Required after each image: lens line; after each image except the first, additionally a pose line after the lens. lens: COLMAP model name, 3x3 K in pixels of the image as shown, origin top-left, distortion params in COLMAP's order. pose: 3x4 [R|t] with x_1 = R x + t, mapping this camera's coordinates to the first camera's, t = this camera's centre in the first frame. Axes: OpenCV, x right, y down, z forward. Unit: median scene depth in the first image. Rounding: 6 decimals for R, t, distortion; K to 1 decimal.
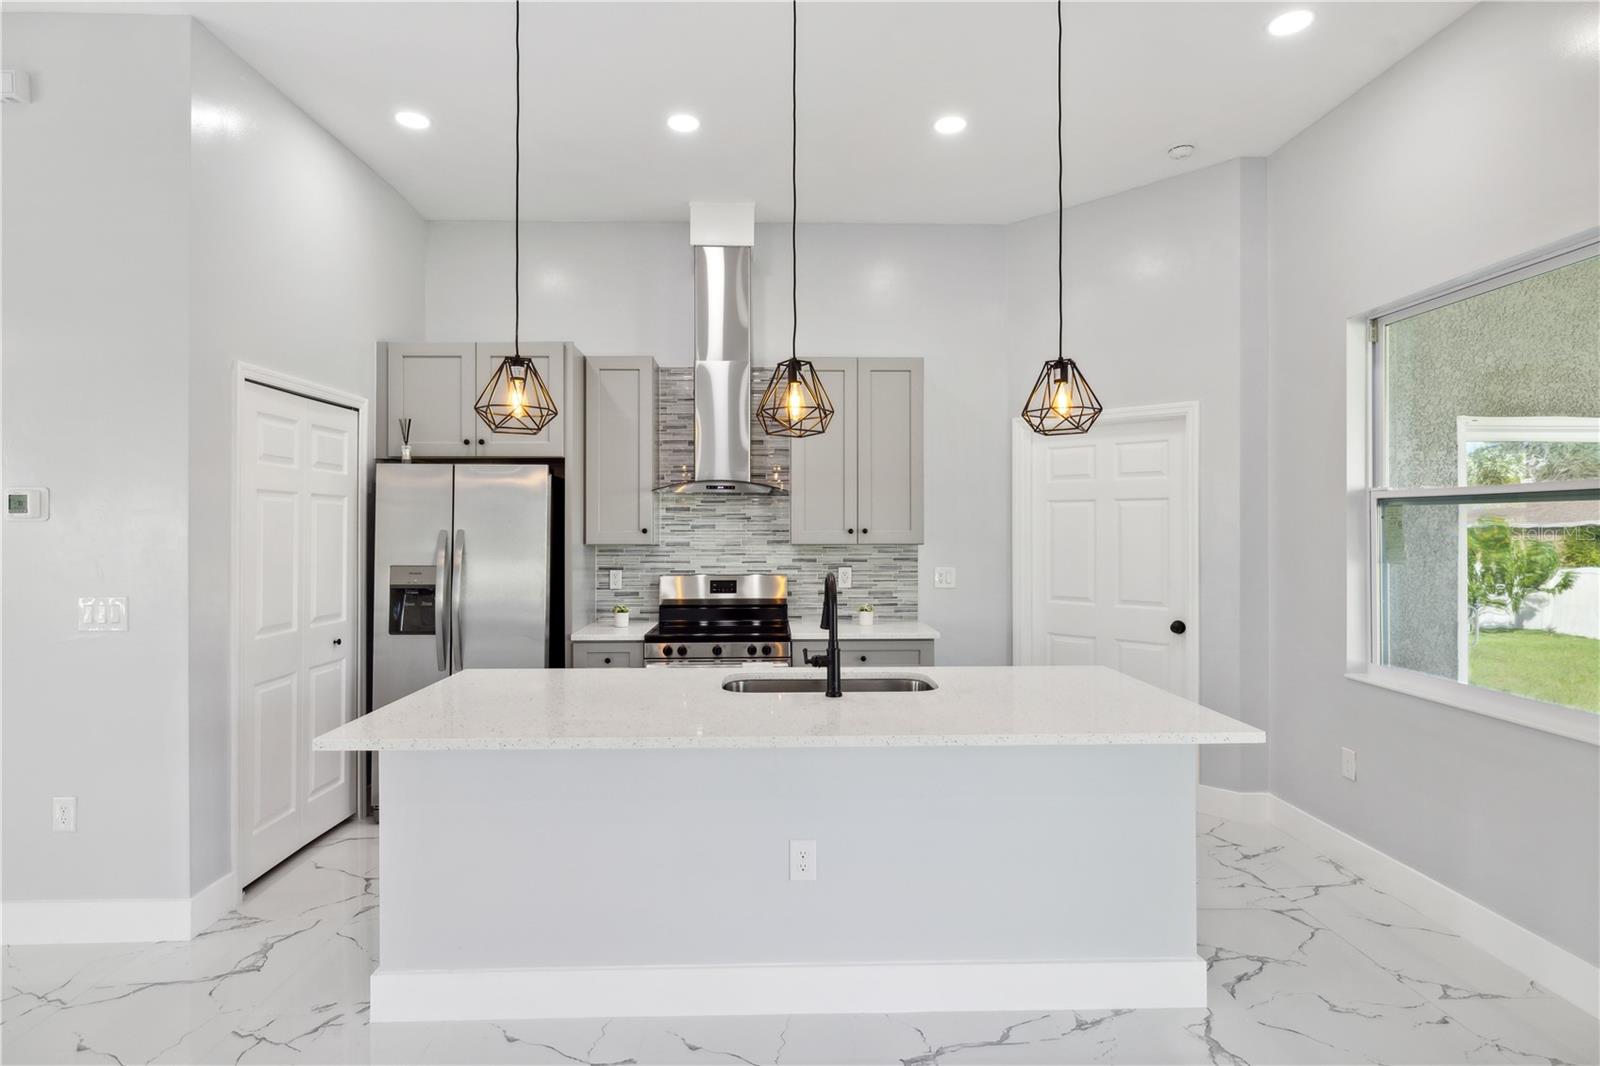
lens RADIAL K [[821.9, 0, 801.9], [0, 821.9, 522.8], [0, 0, 1]] dist [-0.002255, 0.000736]
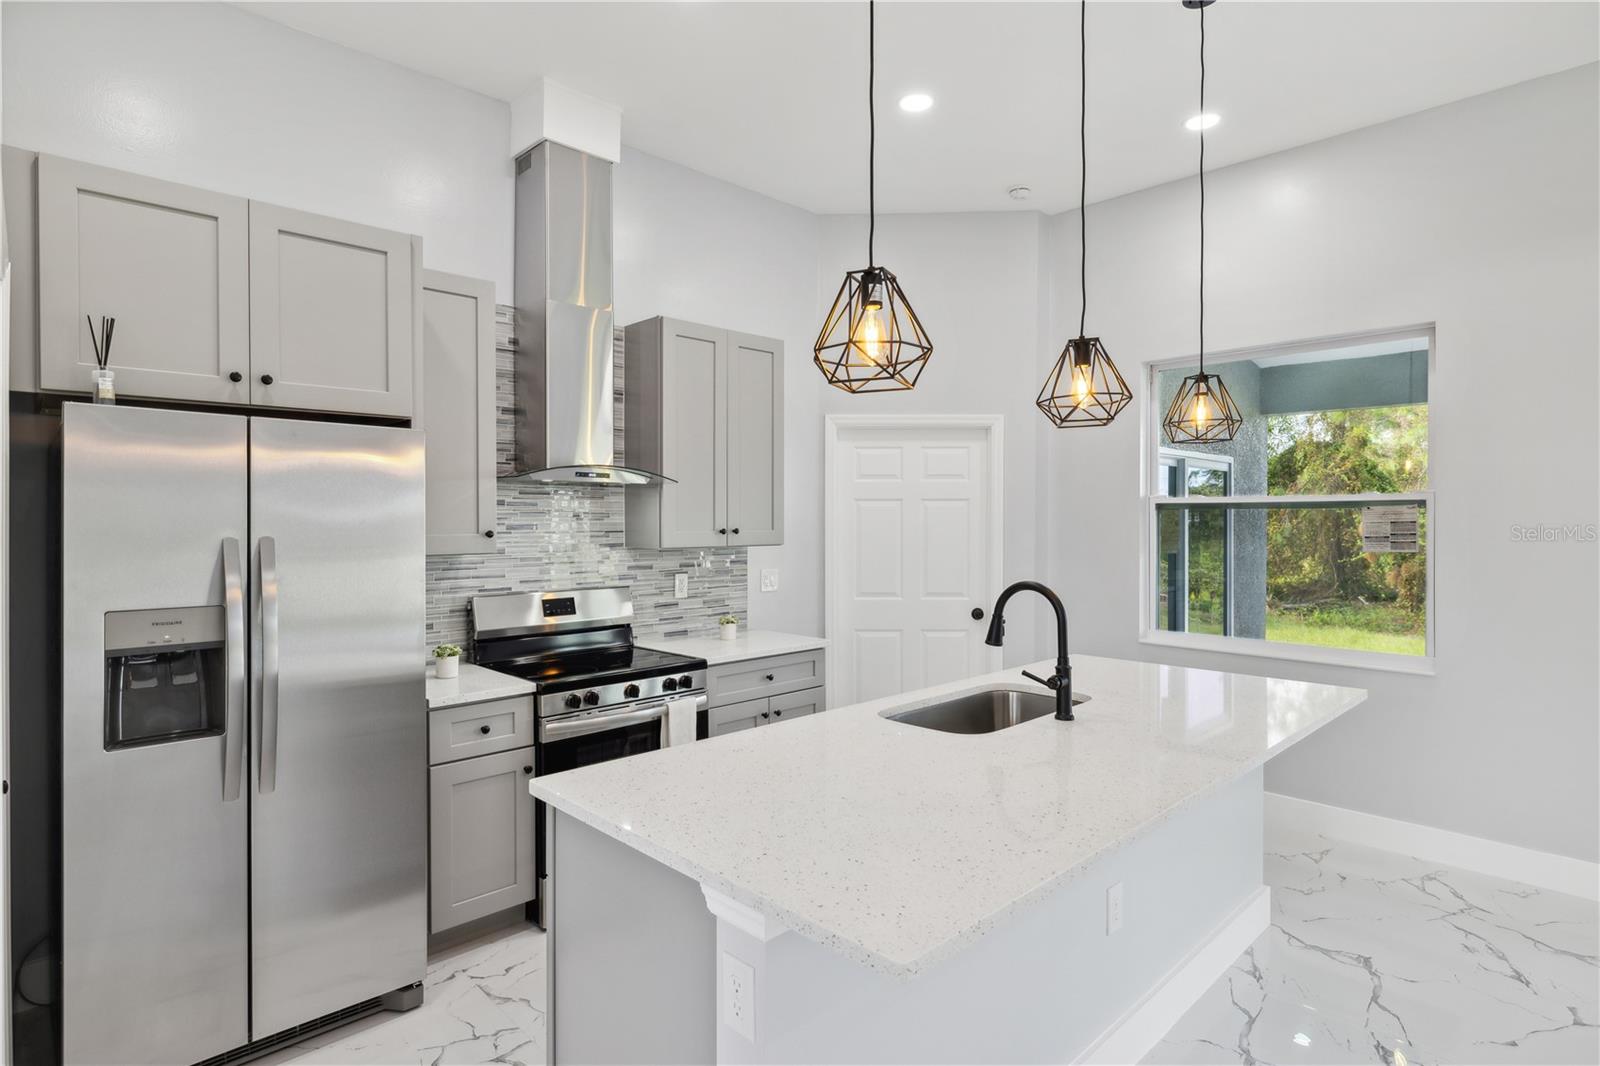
lens RADIAL K [[821.9, 0, 795.4], [0, 821.9, 528.8], [0, 0, 1]] dist [-0.002255, 0.000736]
pose [[0.744764, -0.007345, 0.667288, -0.446619], [-0.003164, 0.999889, 0.014537, -0.005308], [-0.667321, -0.012938, 0.744658, 0.305033]]
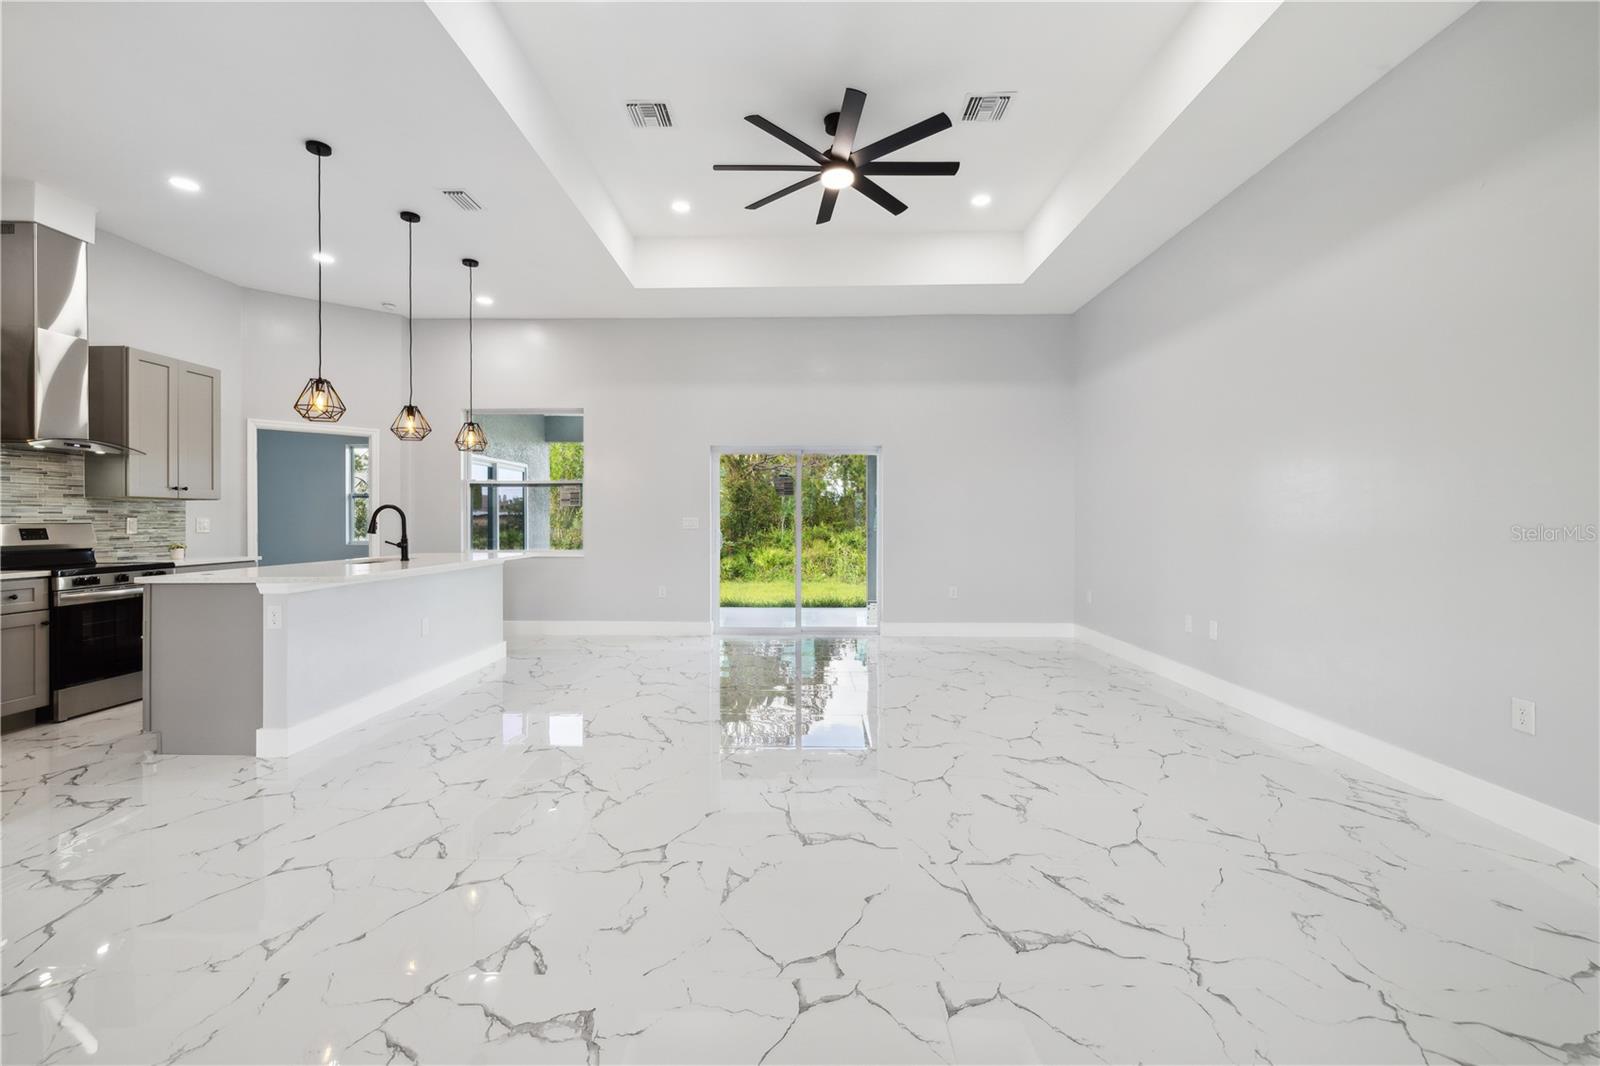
lens RADIAL K [[675.9, 0, 781.6], [0, 675.9, 520.3], [0, 0, 1]] dist [0.002024, 0.000093]
pose [[0.065641, -0.000962, 0.997843, -0.956655], [-0.003804, 0.999992, 0.001214, 0.055819], [-0.997836, -0.003875, 0.065637, -0.057461]]
